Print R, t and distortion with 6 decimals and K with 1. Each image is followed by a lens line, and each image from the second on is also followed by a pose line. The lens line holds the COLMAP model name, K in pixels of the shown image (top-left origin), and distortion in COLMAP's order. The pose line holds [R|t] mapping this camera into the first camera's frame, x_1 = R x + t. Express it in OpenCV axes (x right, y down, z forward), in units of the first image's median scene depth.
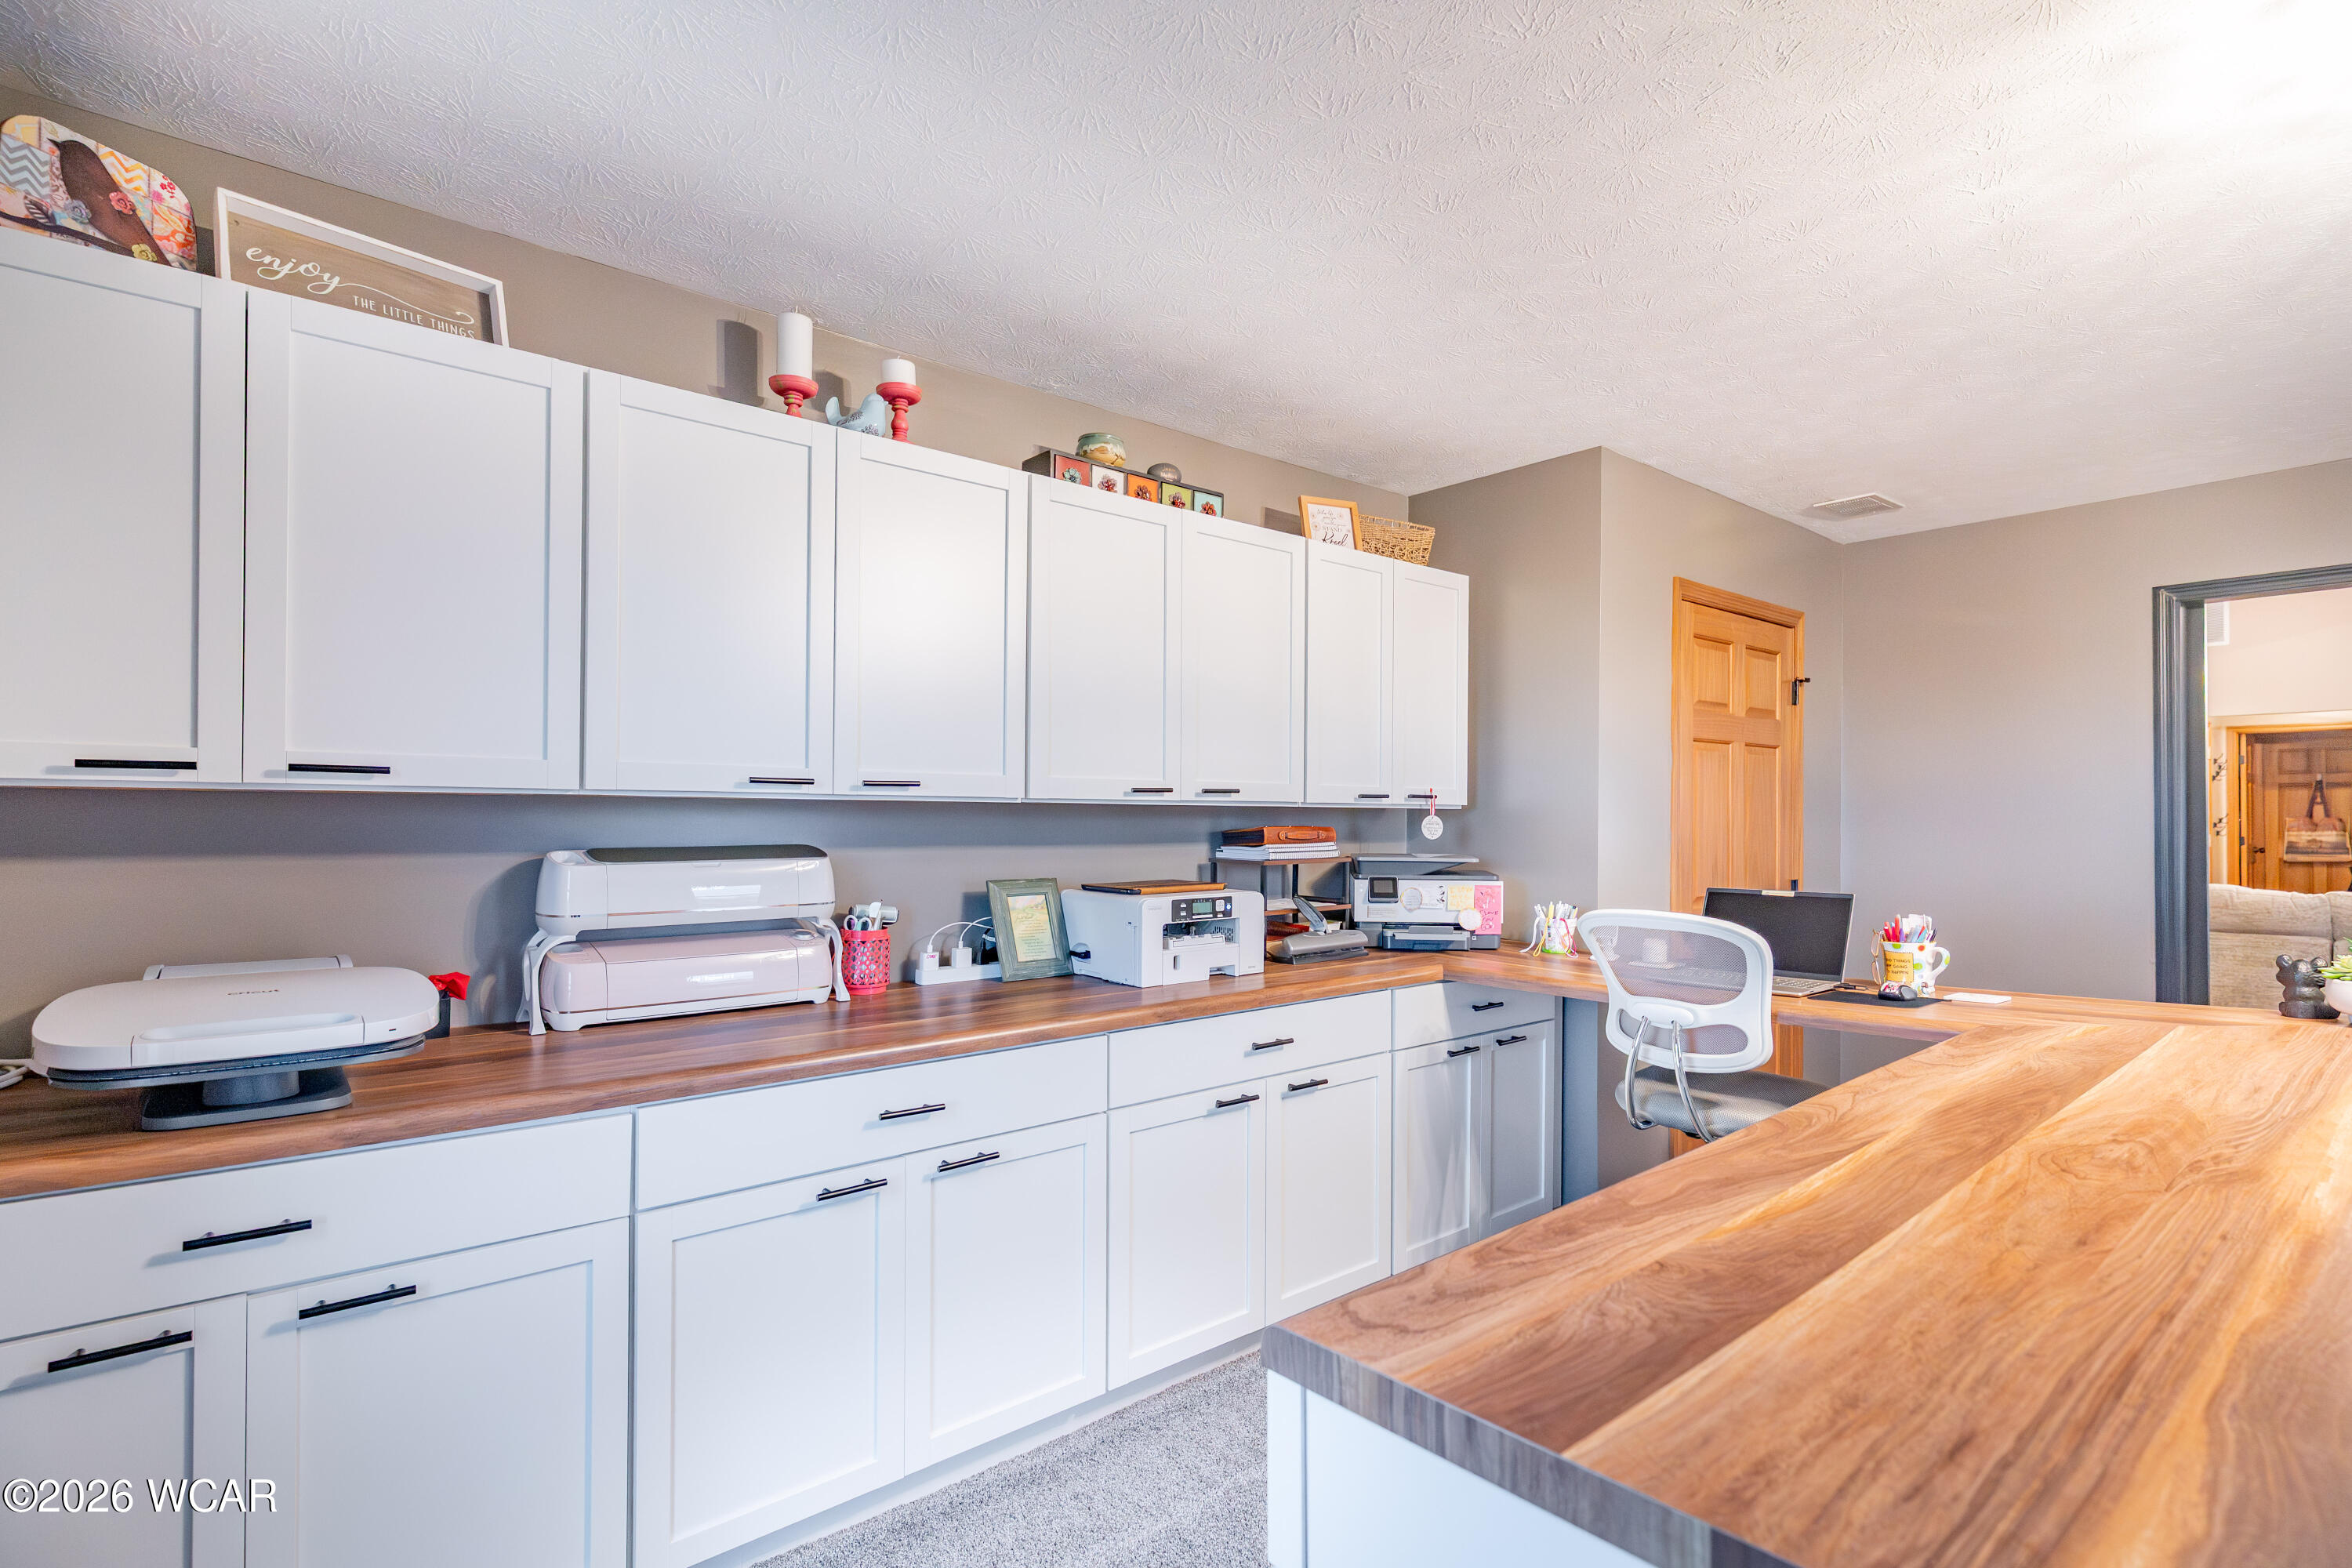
lens RADIAL K [[1135.6, 0, 1176.0], [0, 1135.6, 784.0], [0, 0, 1]] dist [0.015528, 0.000389]
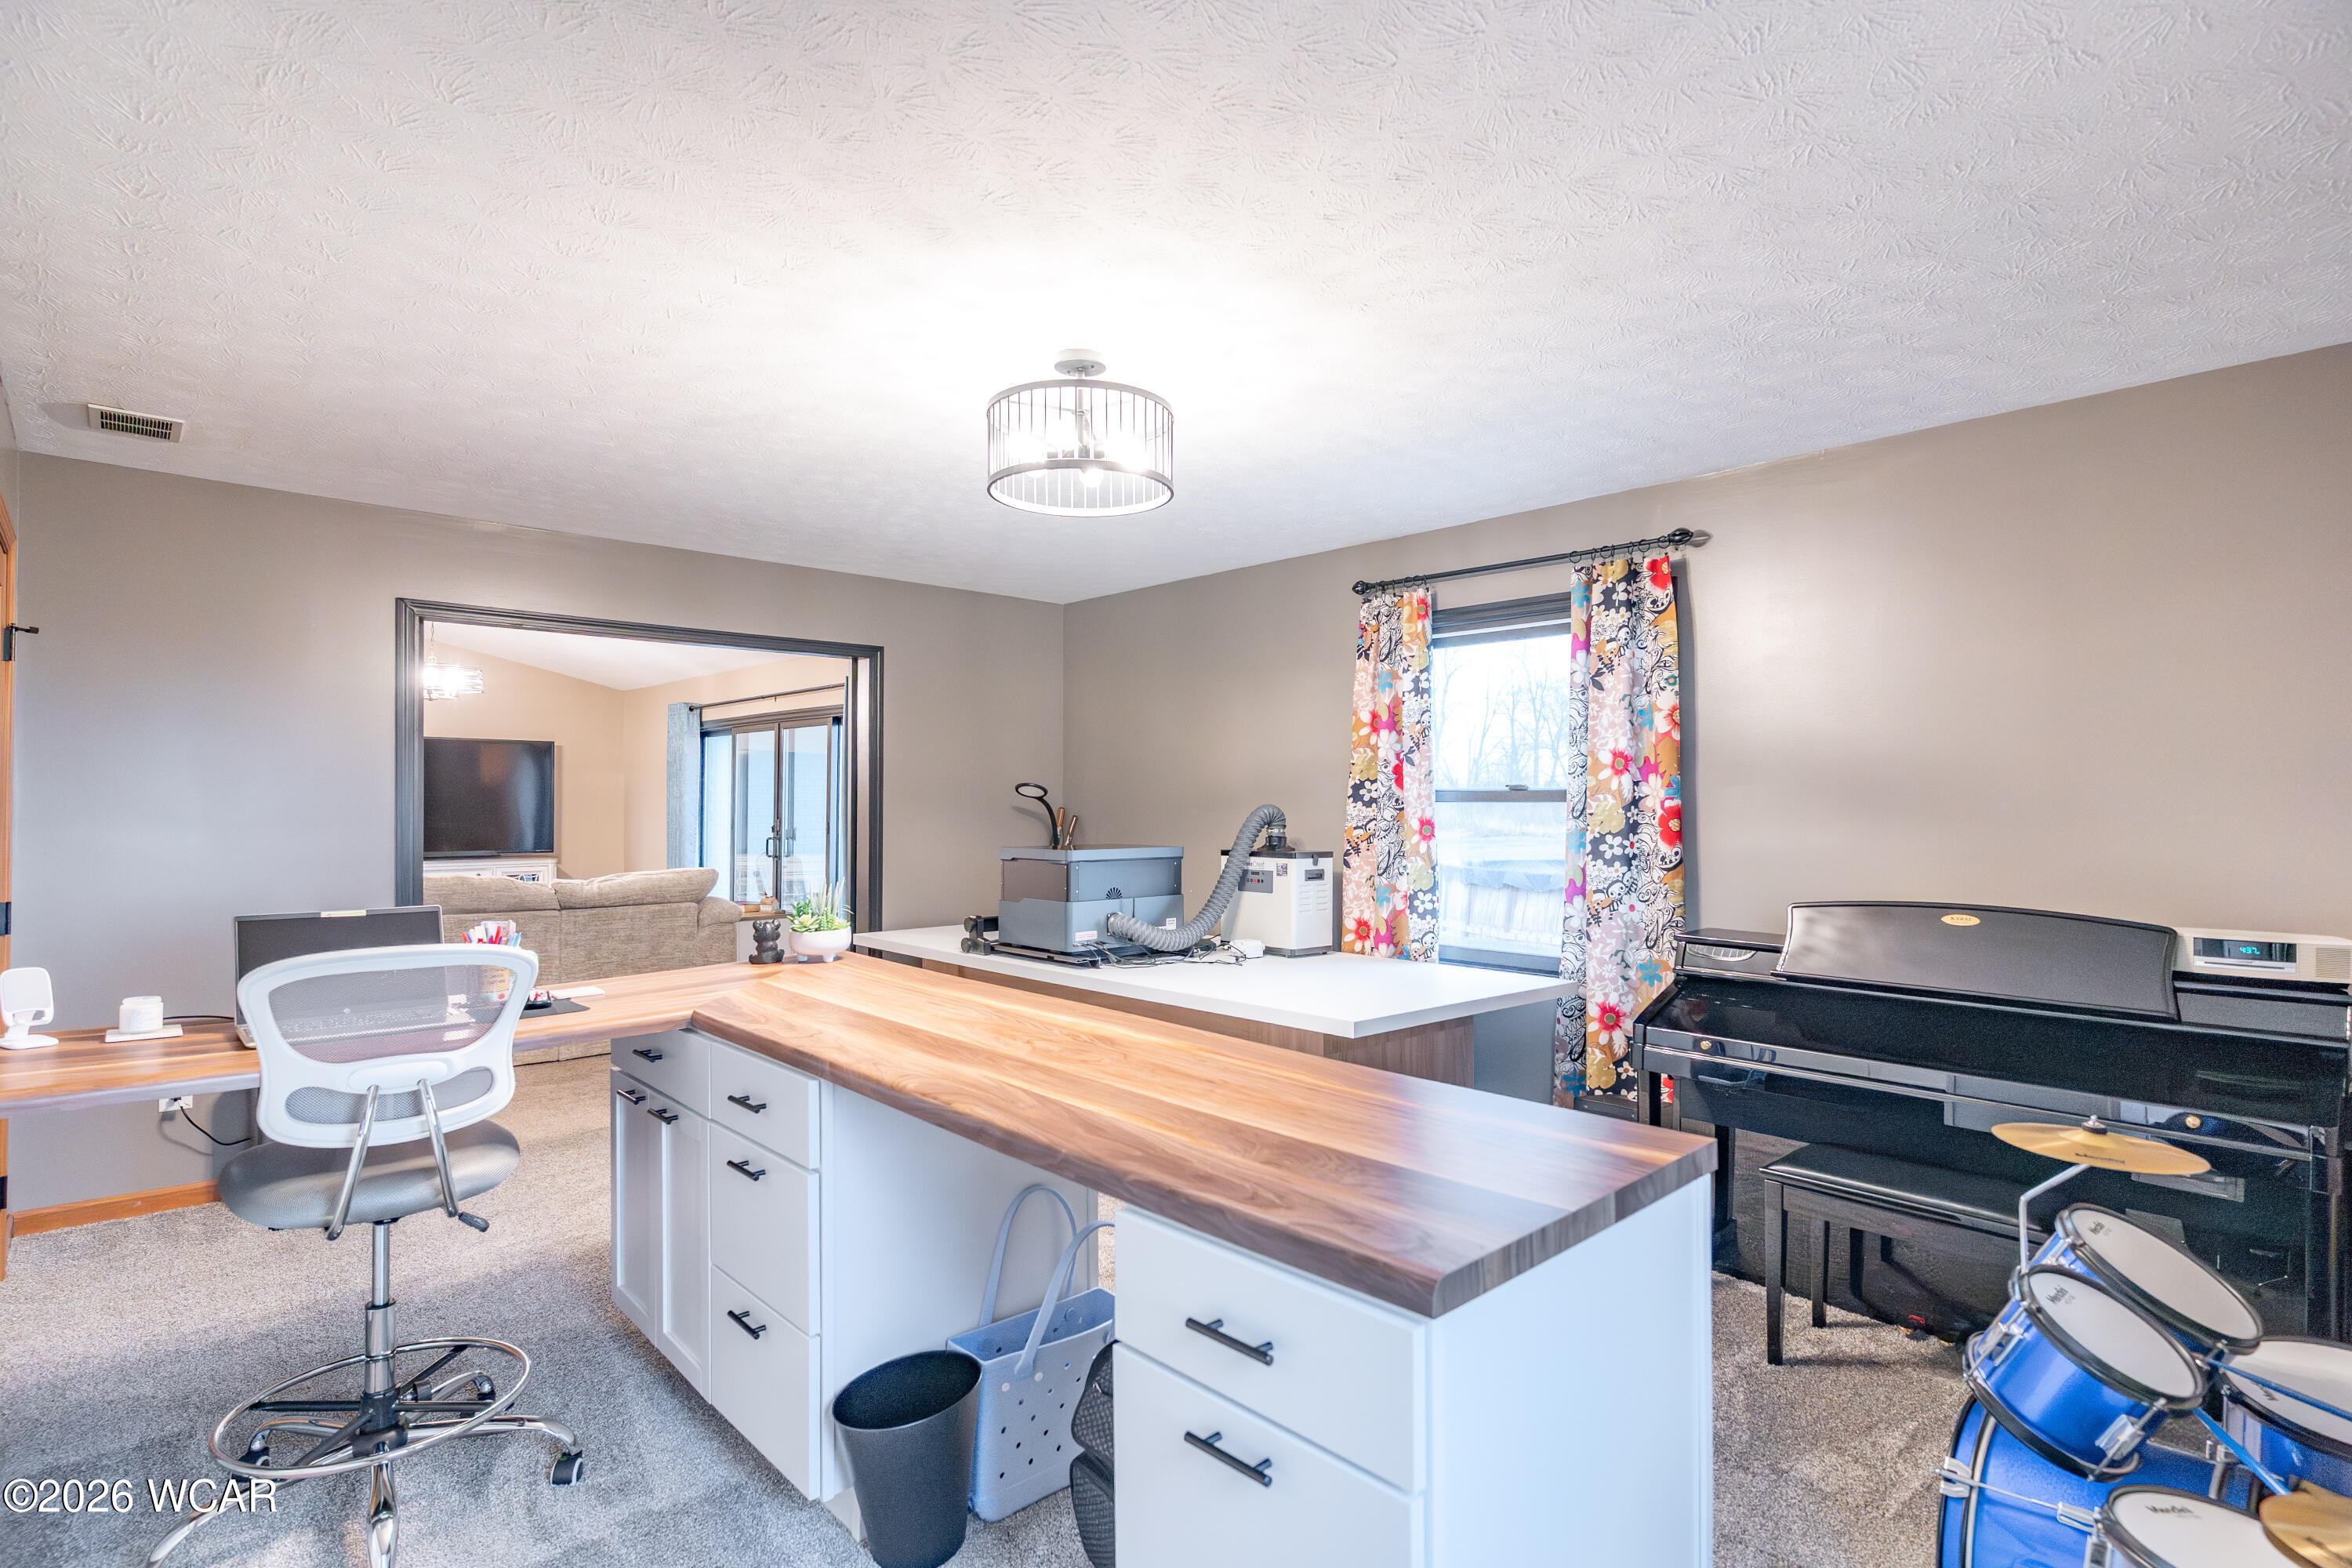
lens RADIAL K [[1179.0, 0, 1319.4], [0, 1179.0, 773.4], [0, 0, 1]] dist [-0.057046, 0.000570]
pose [[-0.081712, 0.024447, 0.996356, -0.856473], [-0.020863, 0.999438, -0.026234, 0.012085], [-0.996438, -0.022931, -0.081156, 0.992171]]
